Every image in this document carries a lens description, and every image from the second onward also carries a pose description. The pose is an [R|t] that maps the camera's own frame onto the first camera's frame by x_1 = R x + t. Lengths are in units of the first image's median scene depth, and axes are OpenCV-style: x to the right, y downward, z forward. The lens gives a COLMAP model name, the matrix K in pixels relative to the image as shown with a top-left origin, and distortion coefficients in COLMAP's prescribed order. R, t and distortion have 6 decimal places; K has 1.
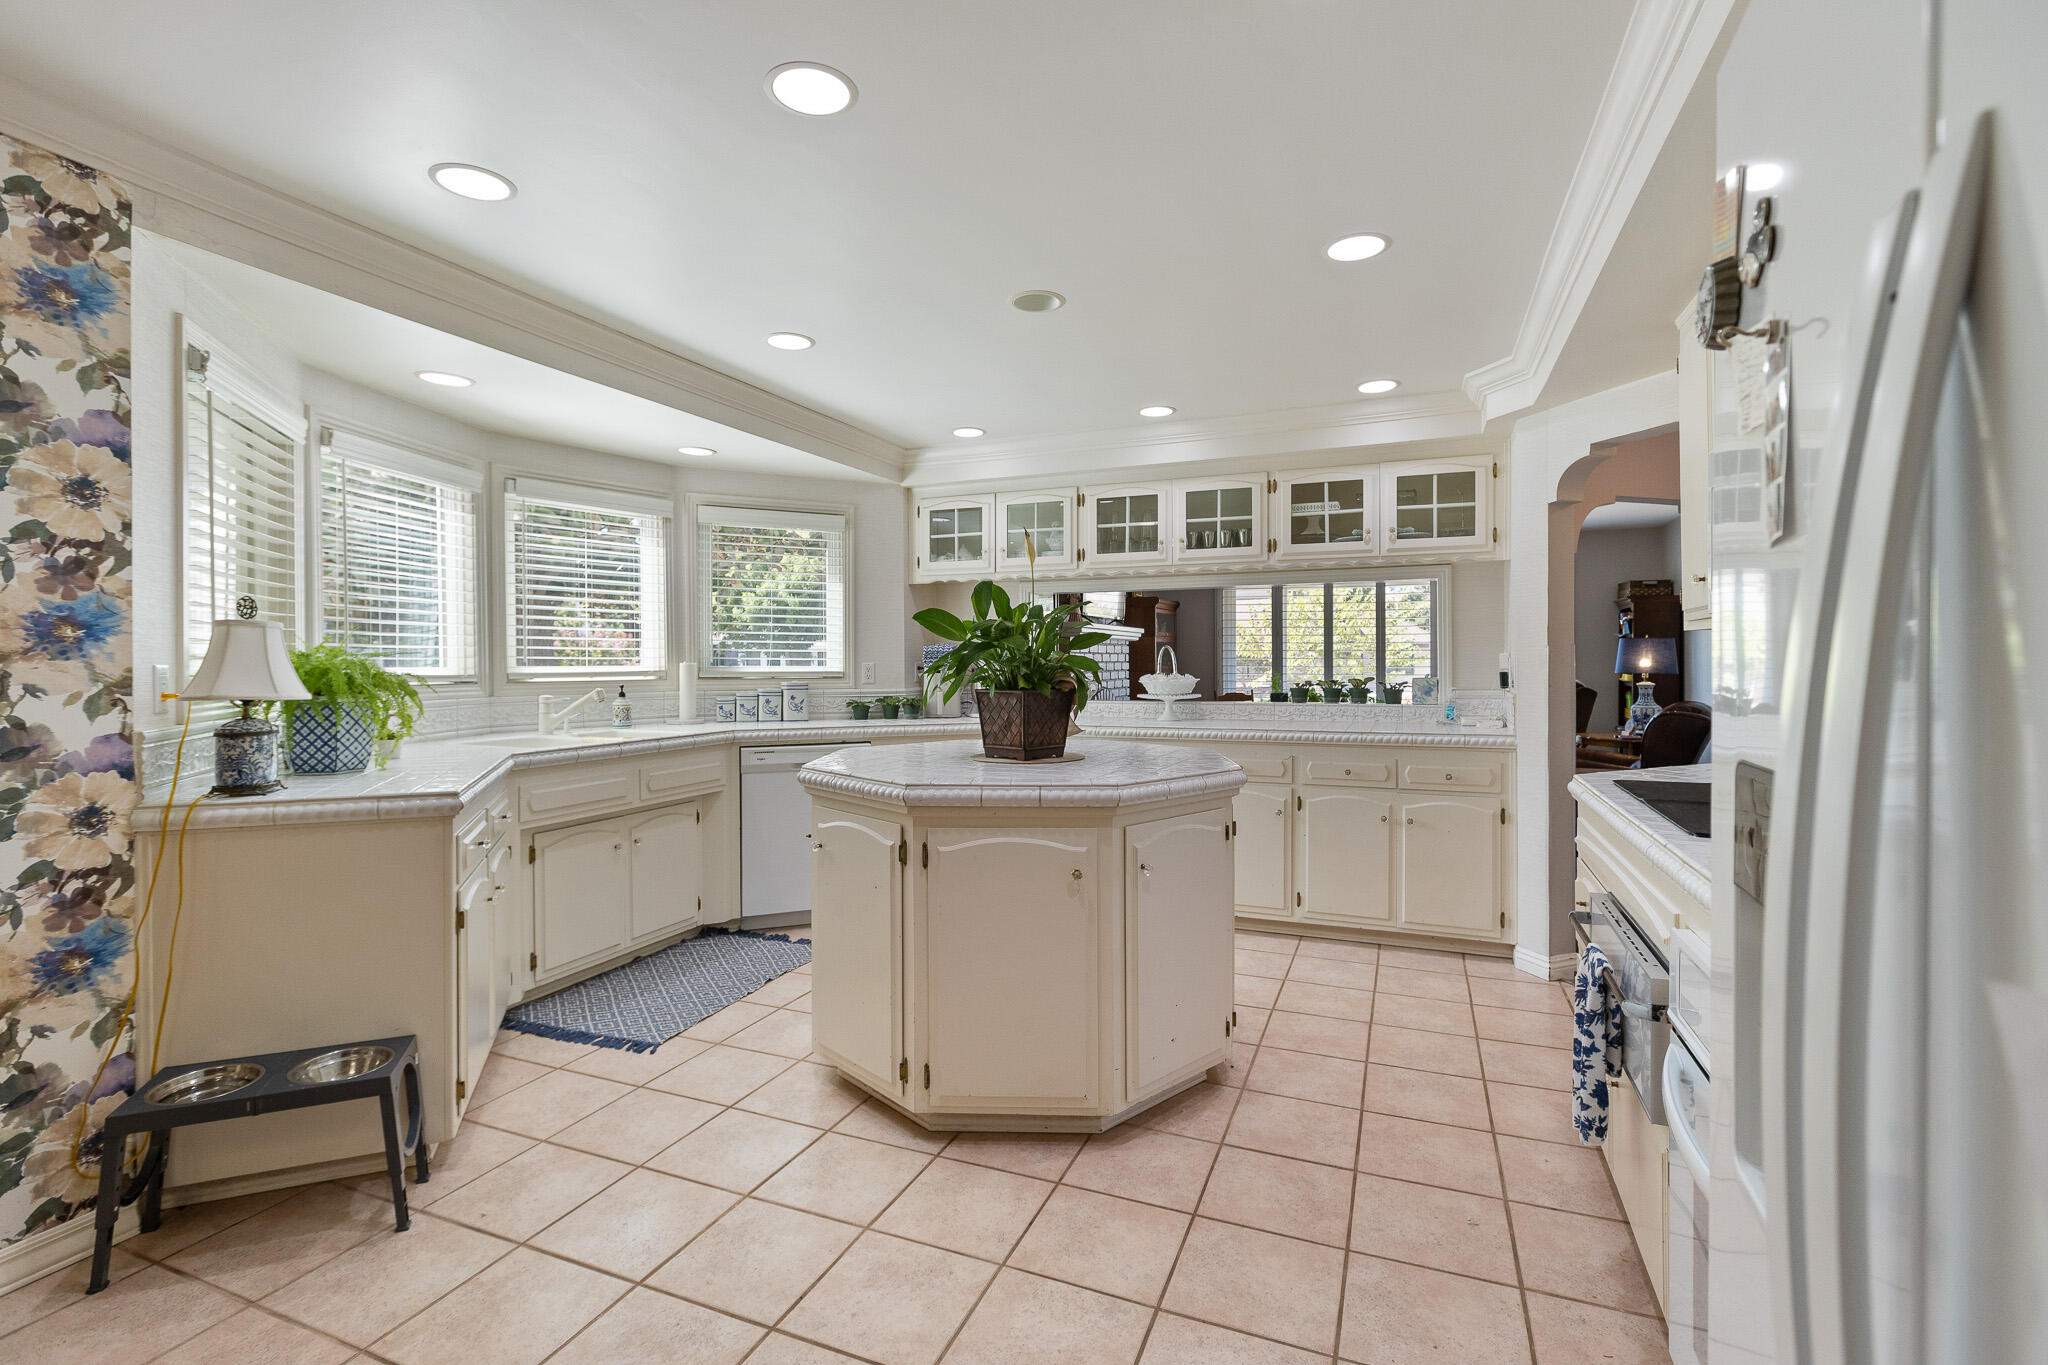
lens RADIAL K [[919.0, 0, 1041.7], [0, 919.0, 665.2], [0, 0, 1]] dist [-0.000230, 0.000366]
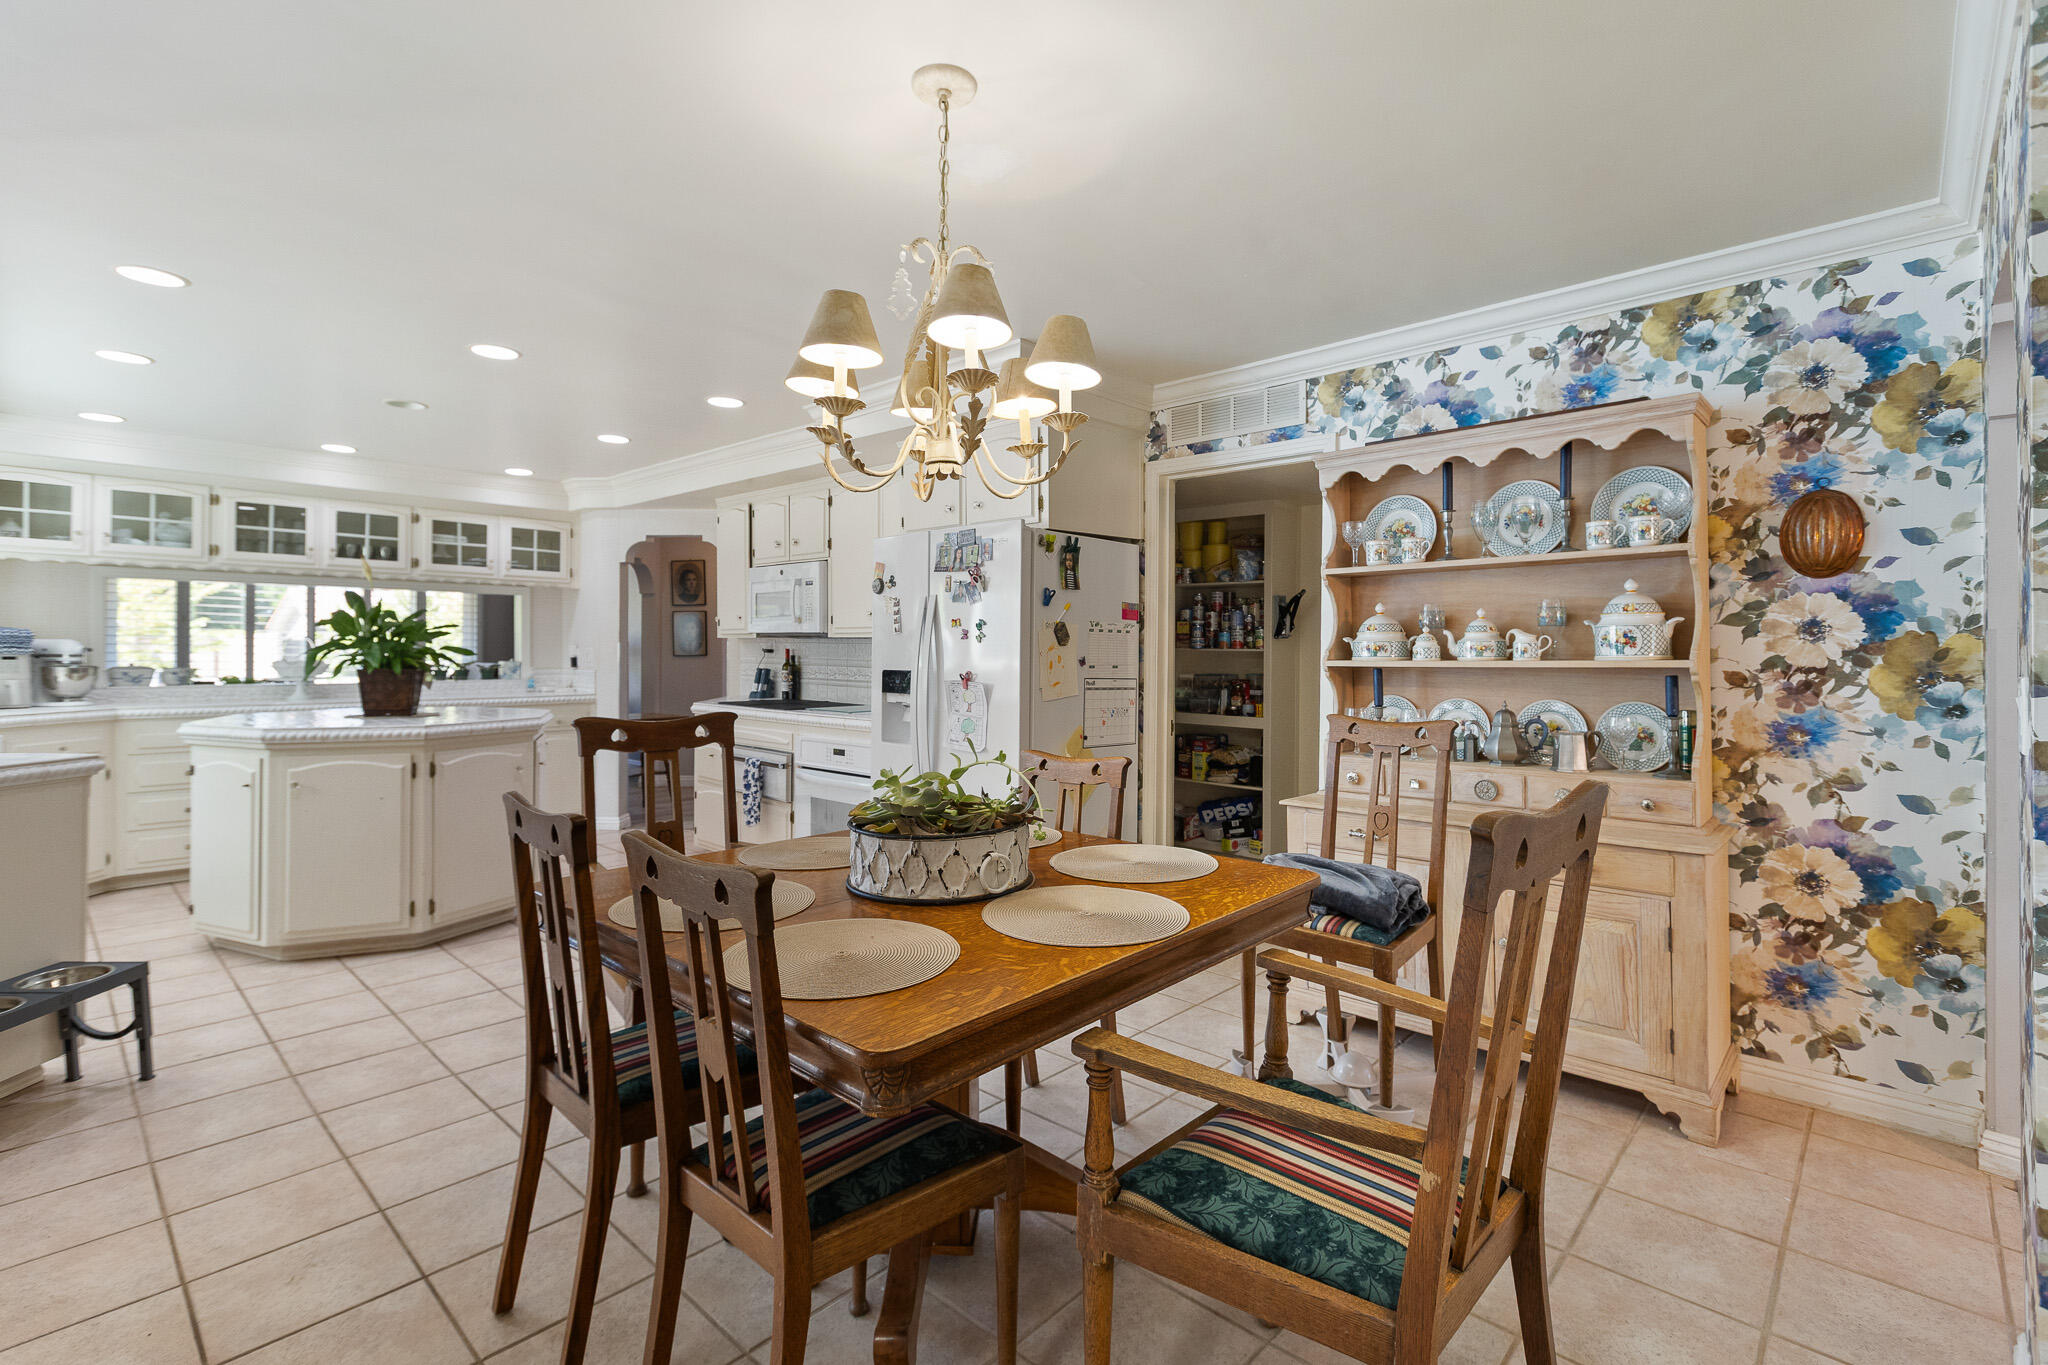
lens RADIAL K [[934.7, 0, 1033.0], [0, 934.7, 640.5], [0, 0, 1]] dist [0.001044, -0.001061]
pose [[0.350597, 0.012786, 0.936439, -0.742884], [-0.007578, 0.999913, -0.010815, -0.010169], [-0.936496, -0.003304, 0.350664, -0.332589]]
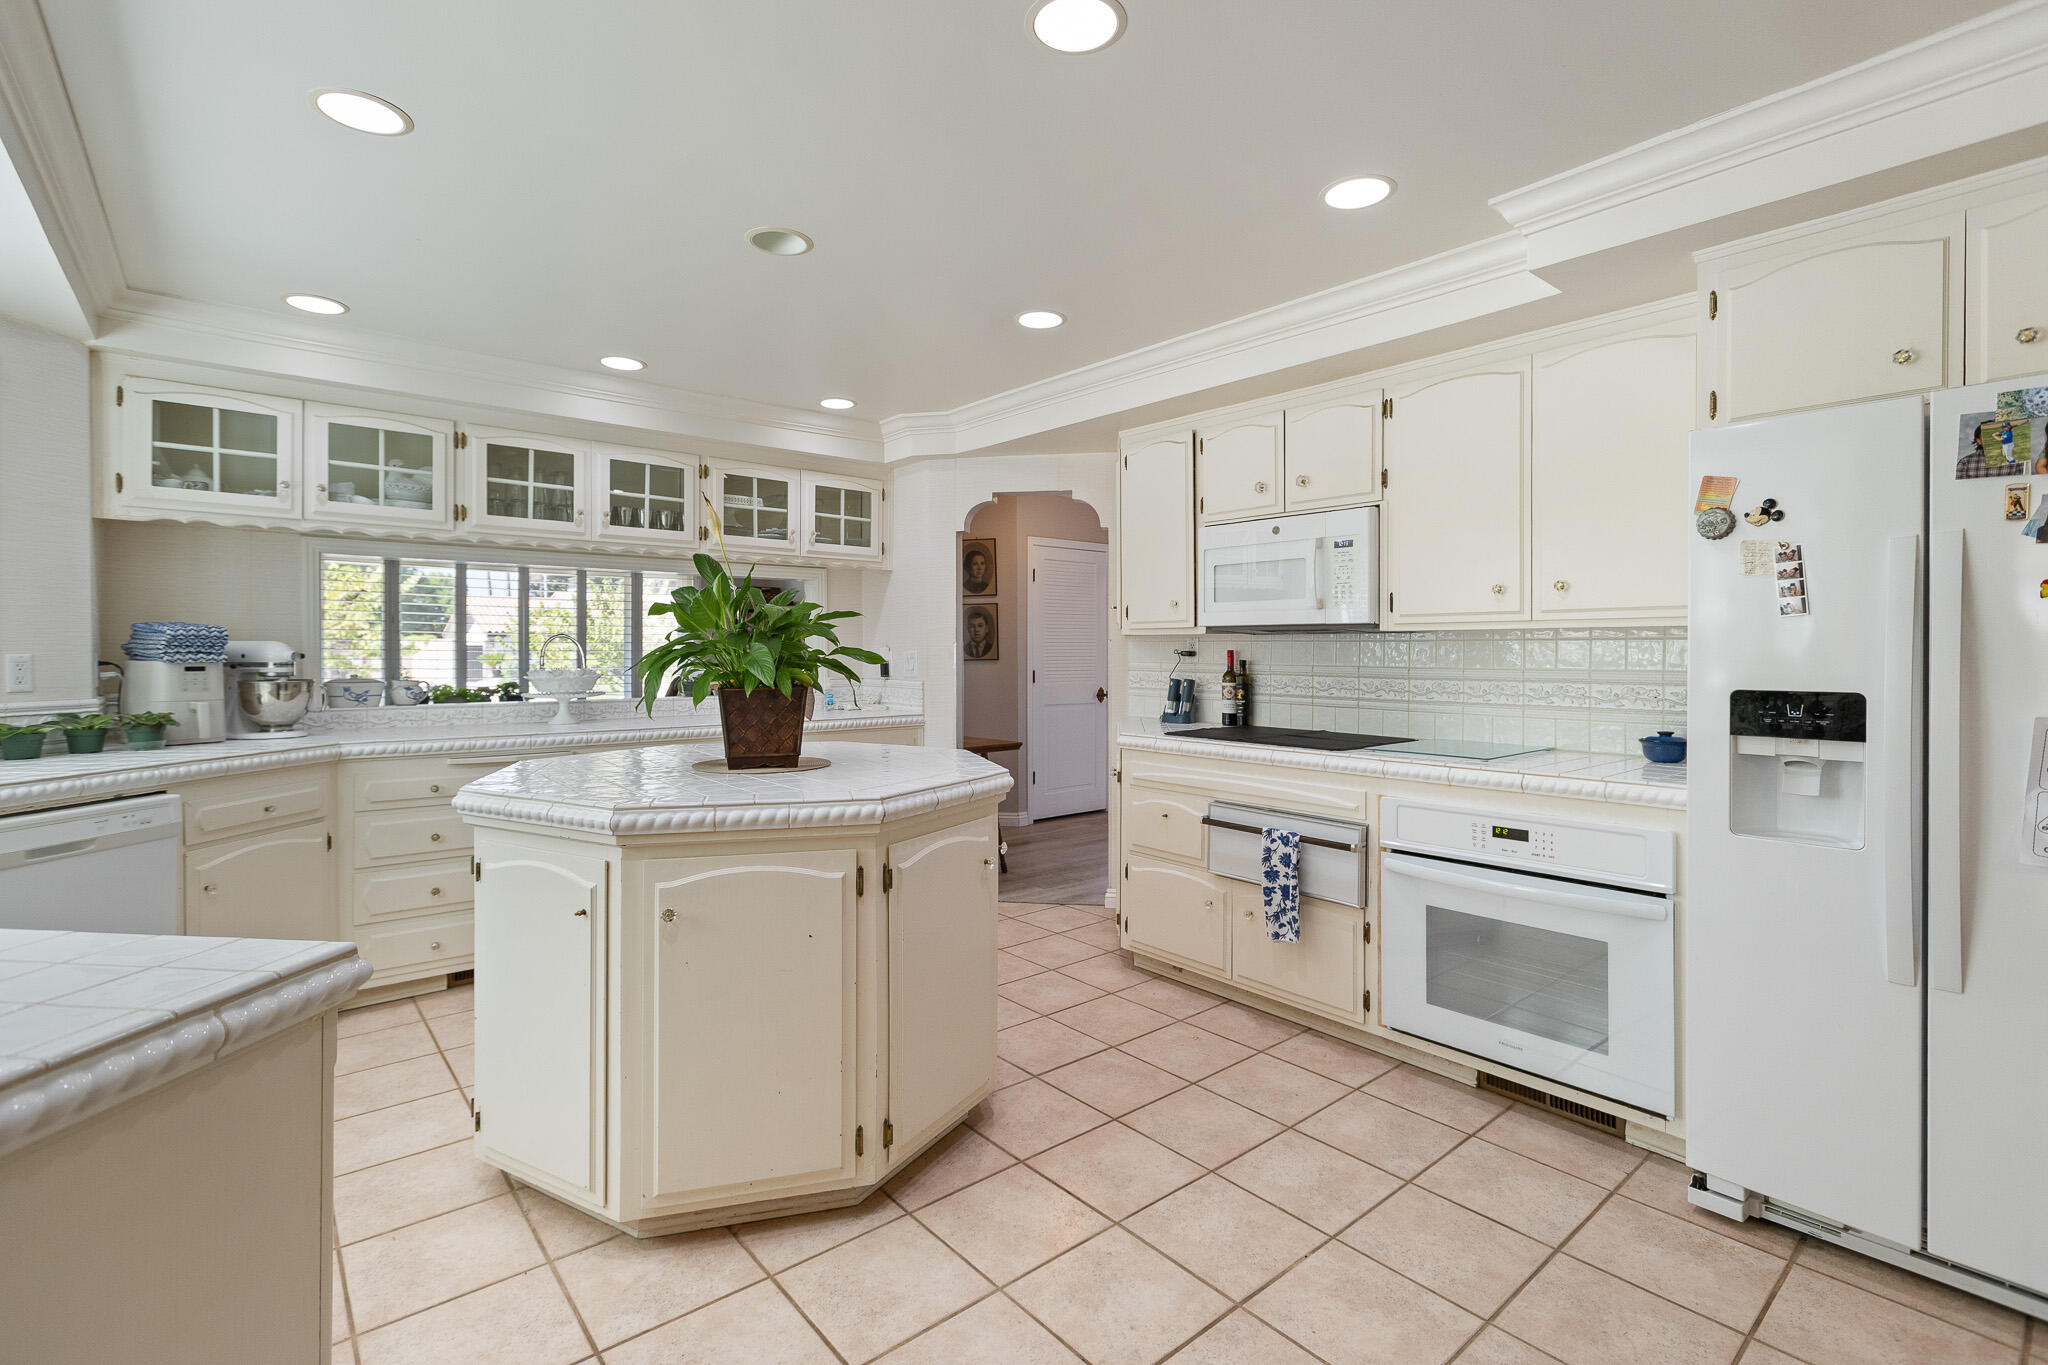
lens RADIAL K [[934.1, 0, 1024.4], [0, 934.1, 644.9], [0, 0, 1]] dist [0.002963, 0.000603]
pose [[0.463200, 0.007665, 0.886221, -0.485059], [-0.003227, 0.999971, -0.006963, -0.008113], [-0.886248, 0.000365, 0.463211, 0.264505]]
